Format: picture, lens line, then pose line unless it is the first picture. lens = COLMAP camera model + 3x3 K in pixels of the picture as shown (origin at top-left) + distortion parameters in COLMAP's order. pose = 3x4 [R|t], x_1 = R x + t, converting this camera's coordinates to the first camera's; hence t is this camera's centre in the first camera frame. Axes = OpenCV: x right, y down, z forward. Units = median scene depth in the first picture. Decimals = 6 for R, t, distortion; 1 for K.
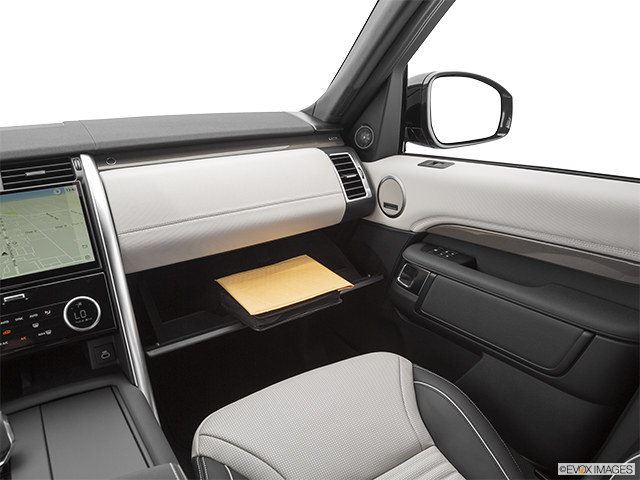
lens RADIAL K [[502.6, 0, 320.0], [0, 502.6, 240.0], [0, 0, 1]] dist [-0.105119, 0.007658]
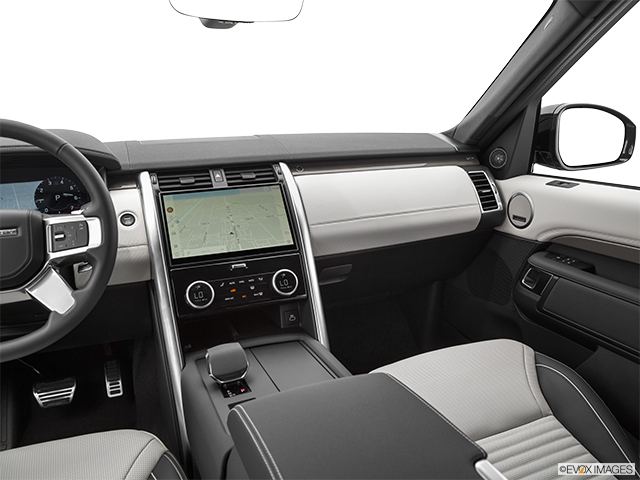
lens RADIAL K [[534.6, 0, 329.4], [0, 534.6, 241.0], [0, 0, 1]] dist [-0.066150, 0.012063]
pose [[0.986142, 0.060127, -0.154628, -0.108979], [-0.065281, 0.997461, -0.028473, 0.052664], [0.152523, 0.038173, 0.987562, -0.303764]]
